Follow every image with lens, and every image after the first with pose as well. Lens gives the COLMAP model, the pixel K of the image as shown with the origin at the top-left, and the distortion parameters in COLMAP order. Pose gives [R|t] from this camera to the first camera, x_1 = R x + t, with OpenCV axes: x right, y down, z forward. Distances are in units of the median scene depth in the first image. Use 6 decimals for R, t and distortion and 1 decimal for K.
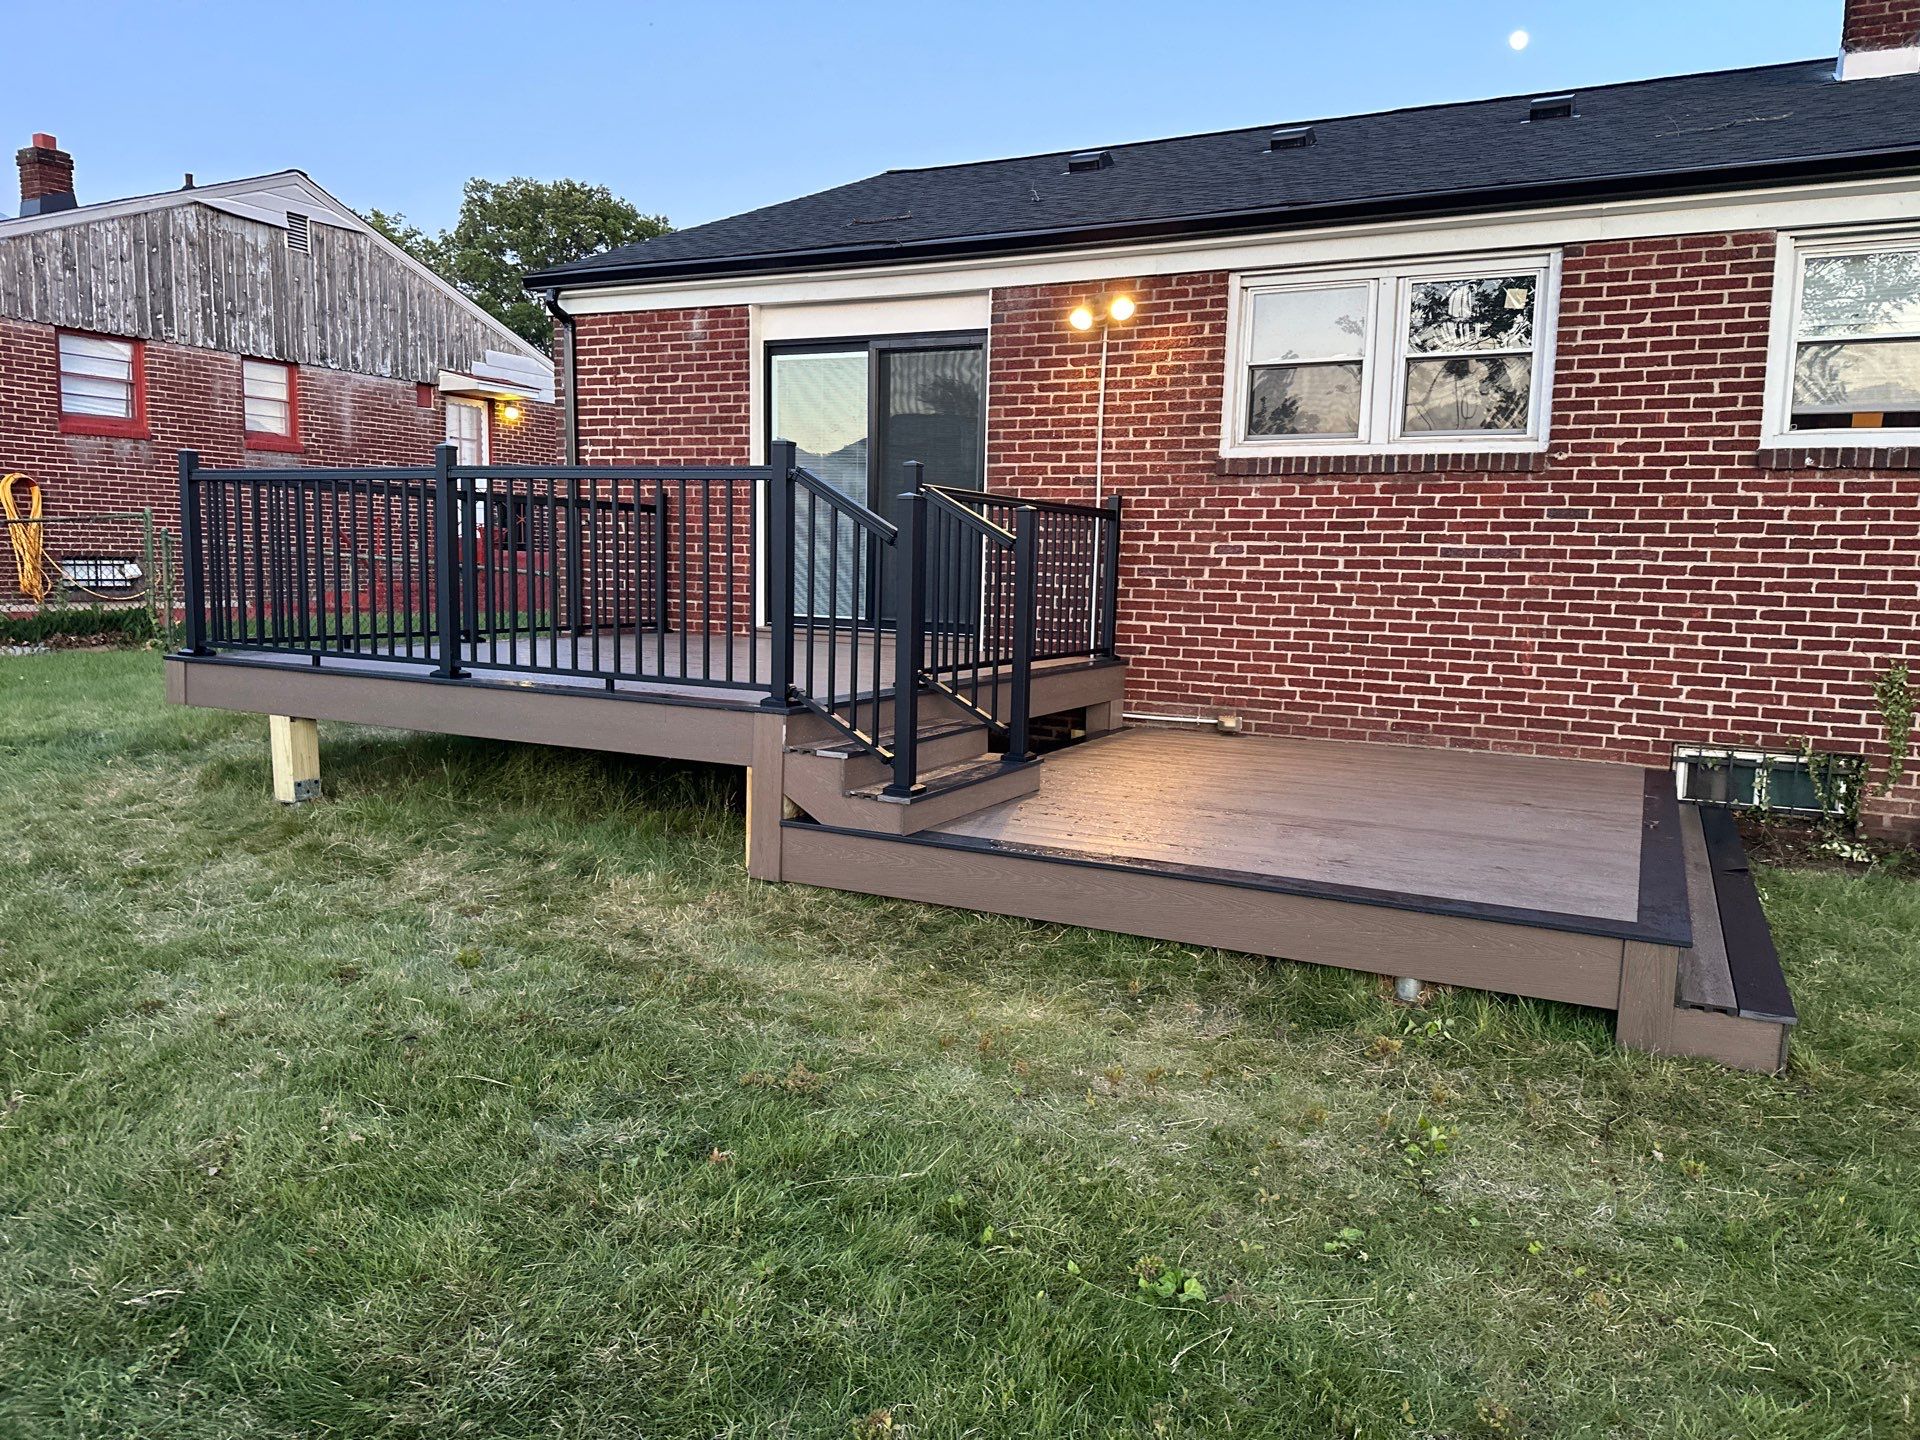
lens RADIAL K [[1365.5, 0, 951.7], [0, 1365.5, 722.6], [0, 0, 1]] dist [0.170967, -0.312119]
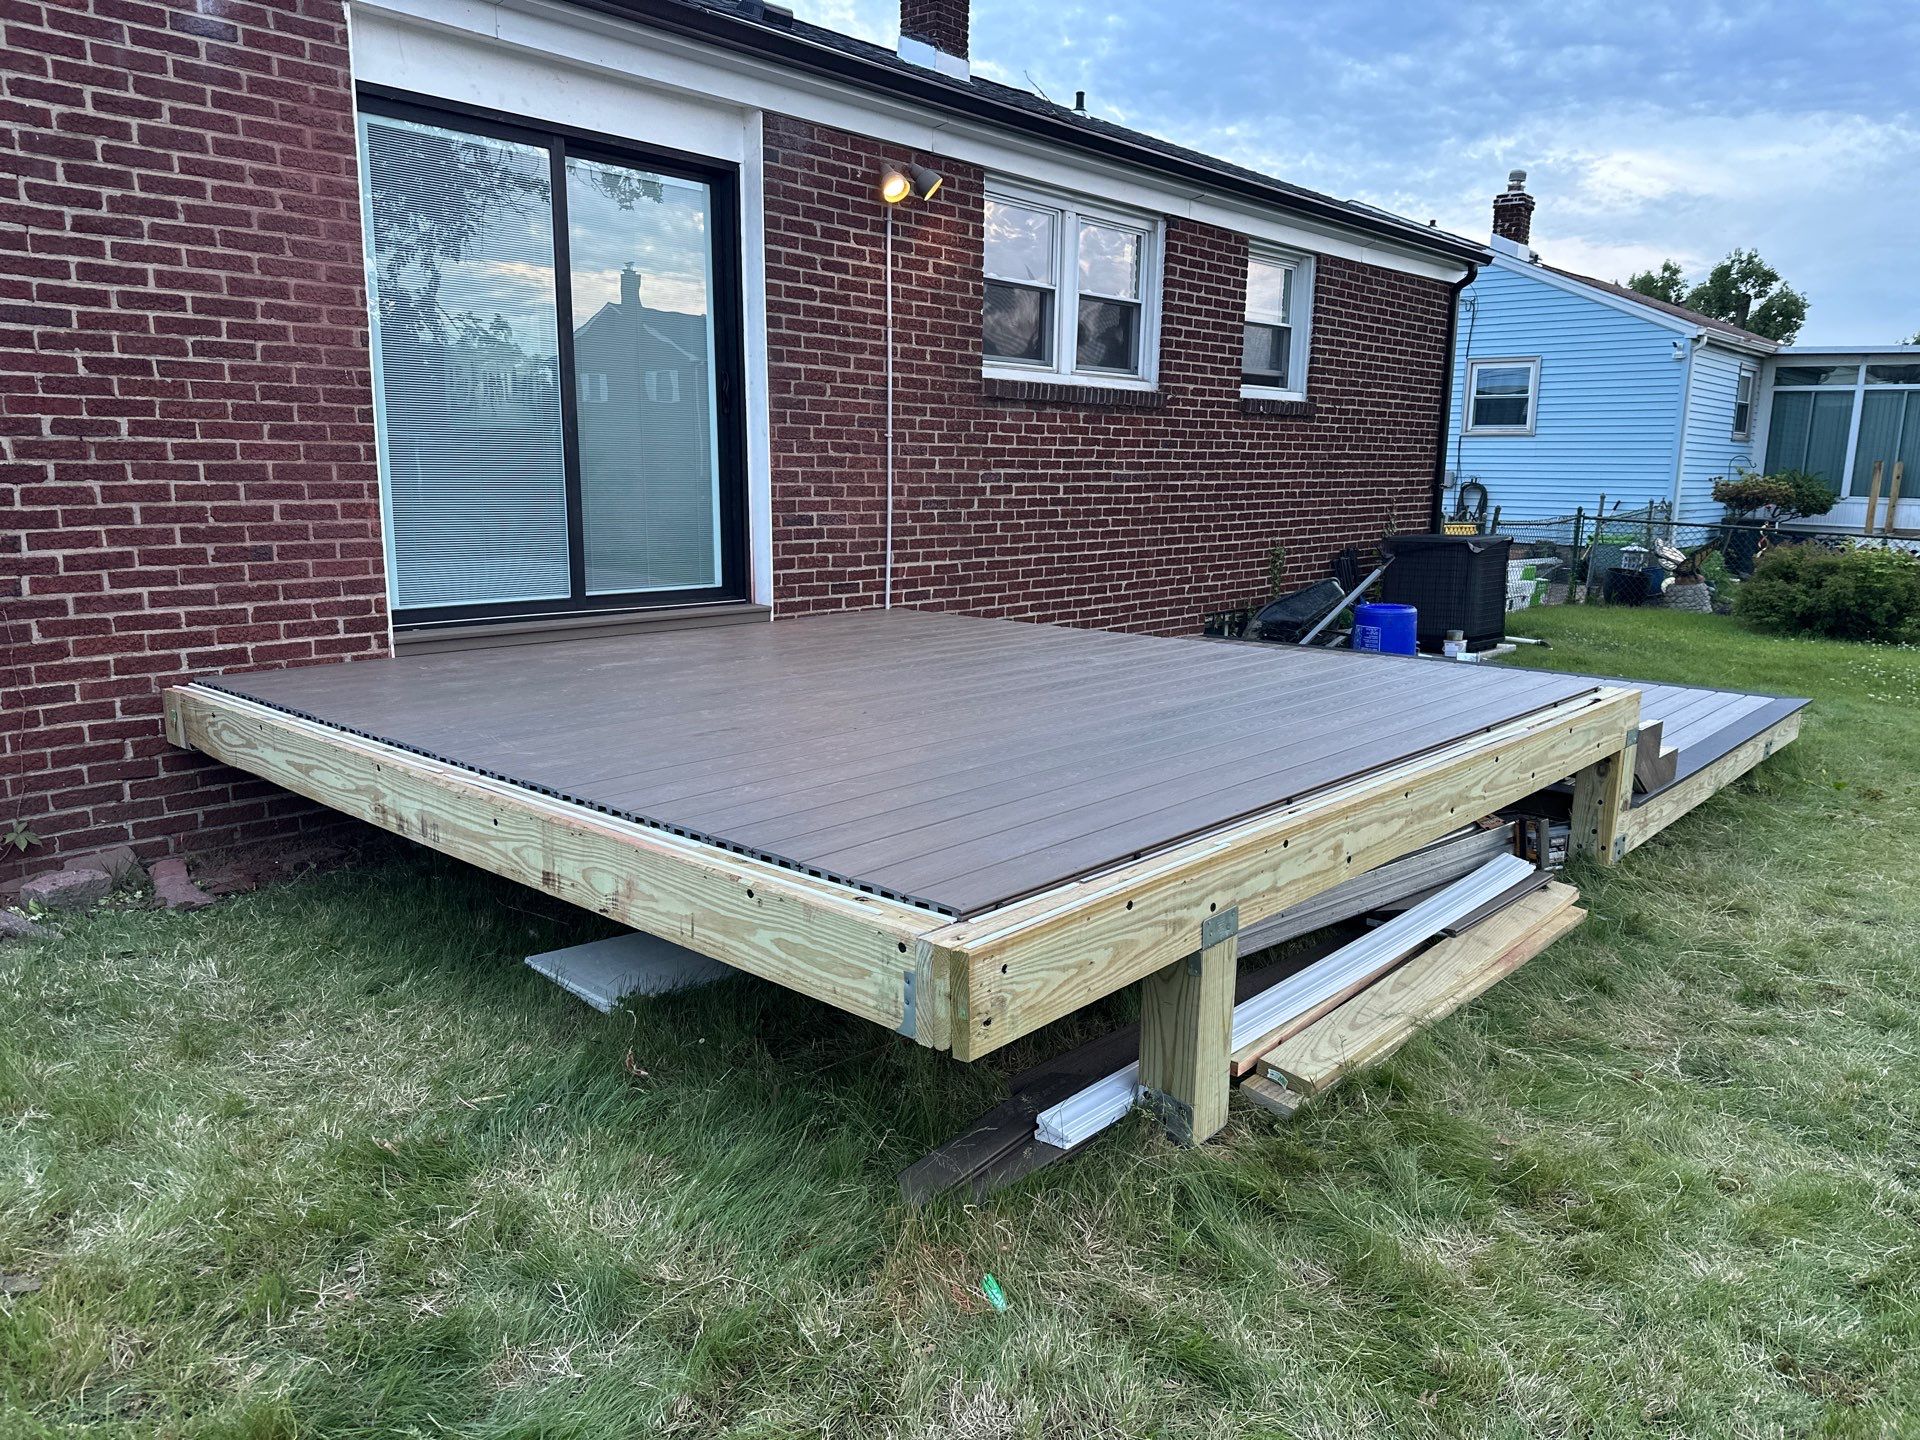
lens RADIAL K [[1318.8, 0, 946.5], [0, 1318.8, 747.2], [0, 0, 1]] dist [0.113161, -0.159267]
pose [[0.254854, -0.223421, 0.940815, -0.730459], [0.109647, 0.973344, 0.201444, -0.135978], [-0.960743, 0.051818, 0.272558, 0.813619]]
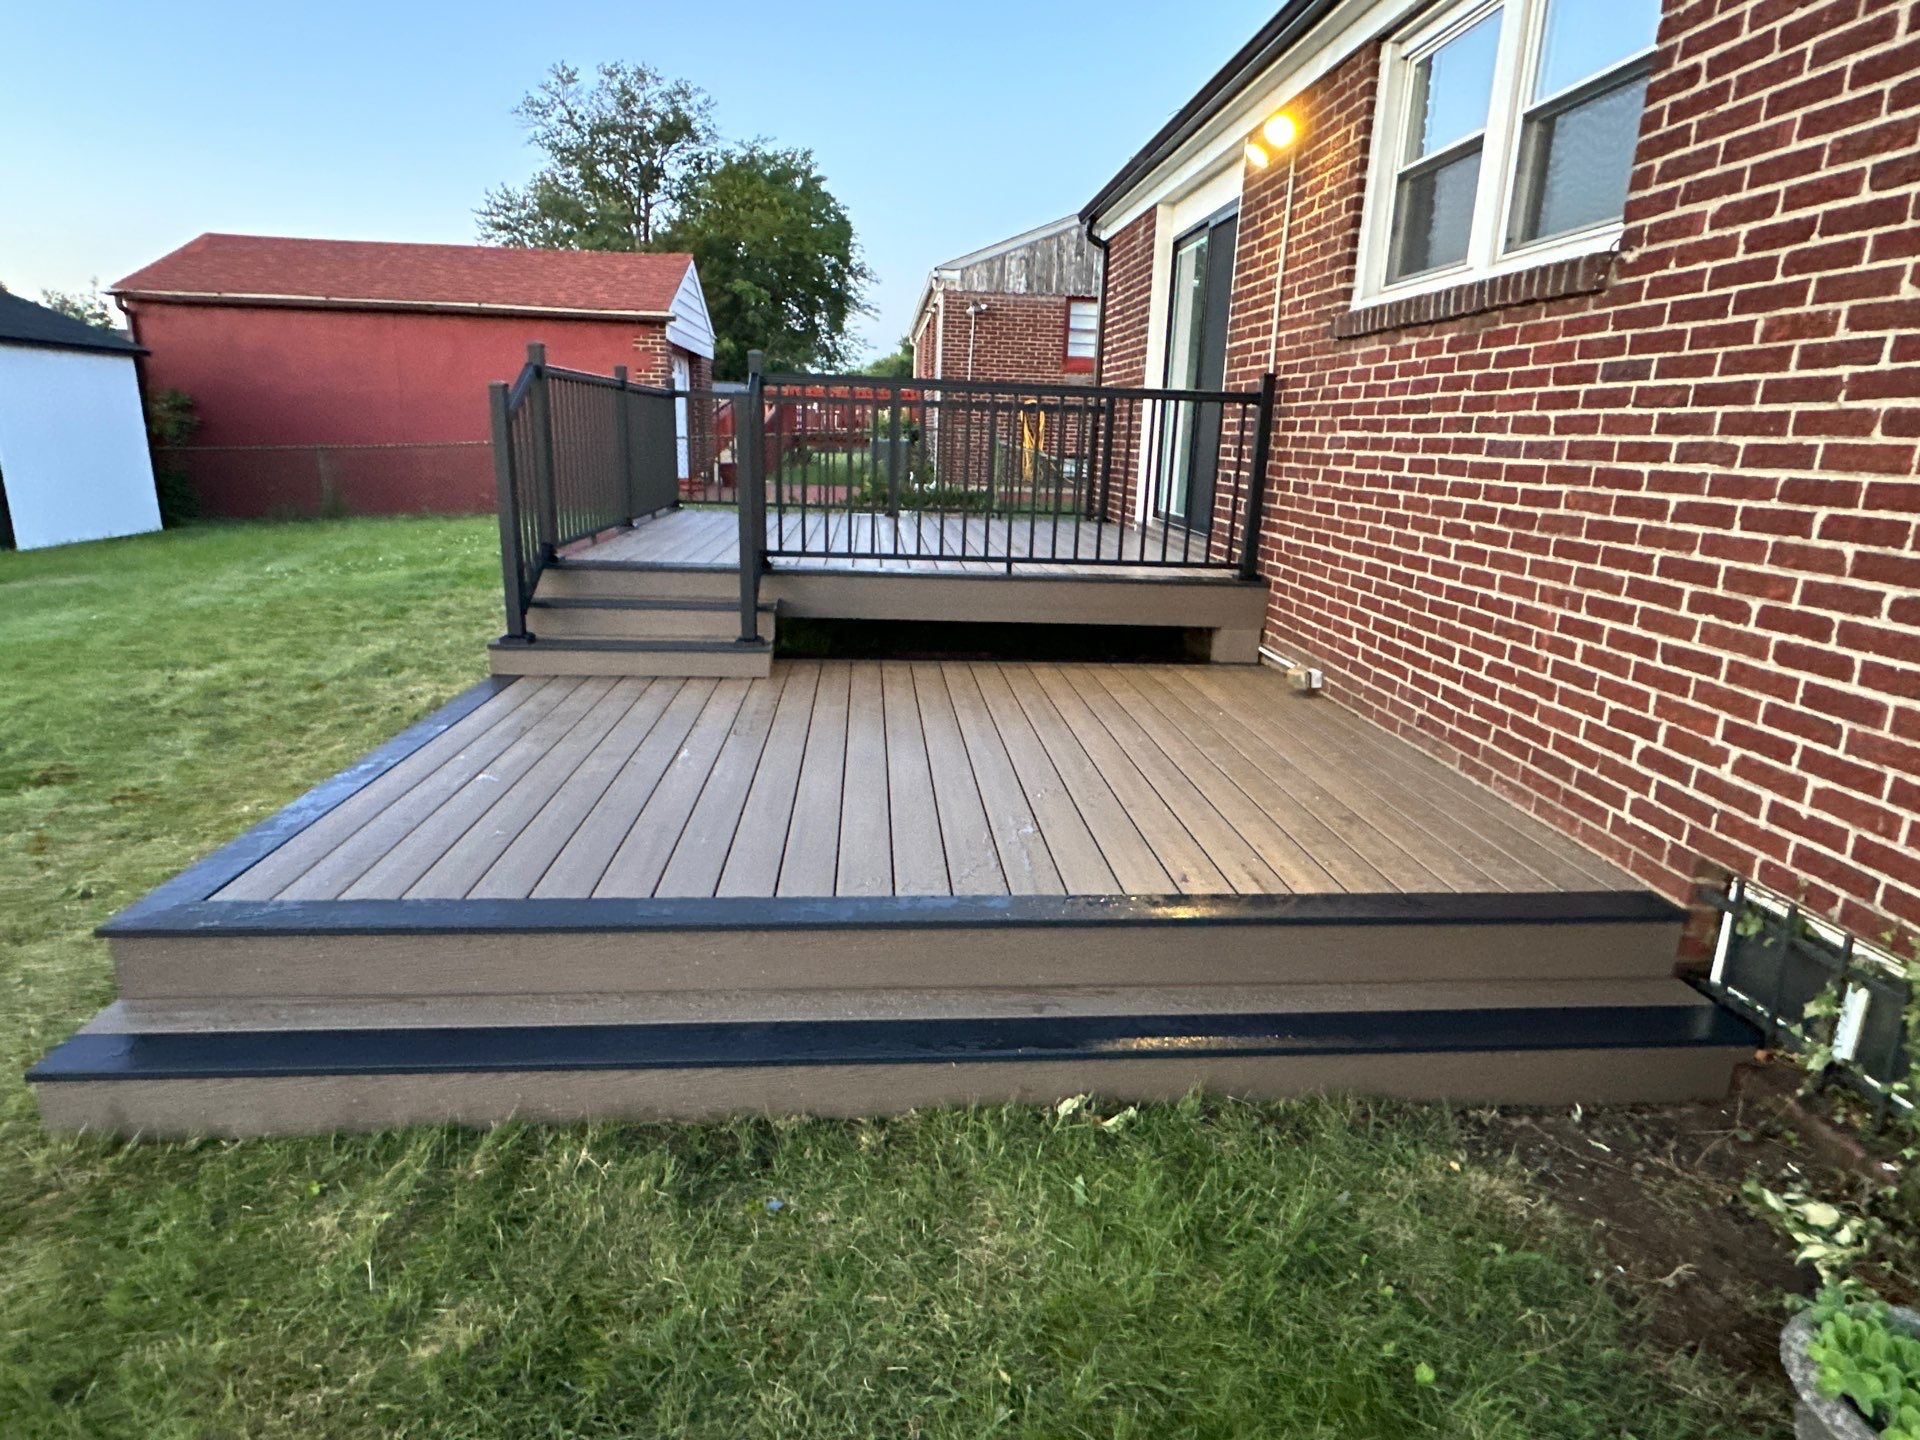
lens RADIAL K [[1069.6, 0, 958.4], [0, 1069.6, 716.7], [0, 0, 1]] dist [-0.001253, -0.001737]
pose [[0.534831, 0.210181, -0.818401, 0.607584], [-0.119718, 0.977647, 0.172842, -0.059193], [0.836435, 0.005536, 0.548039, 0.536410]]
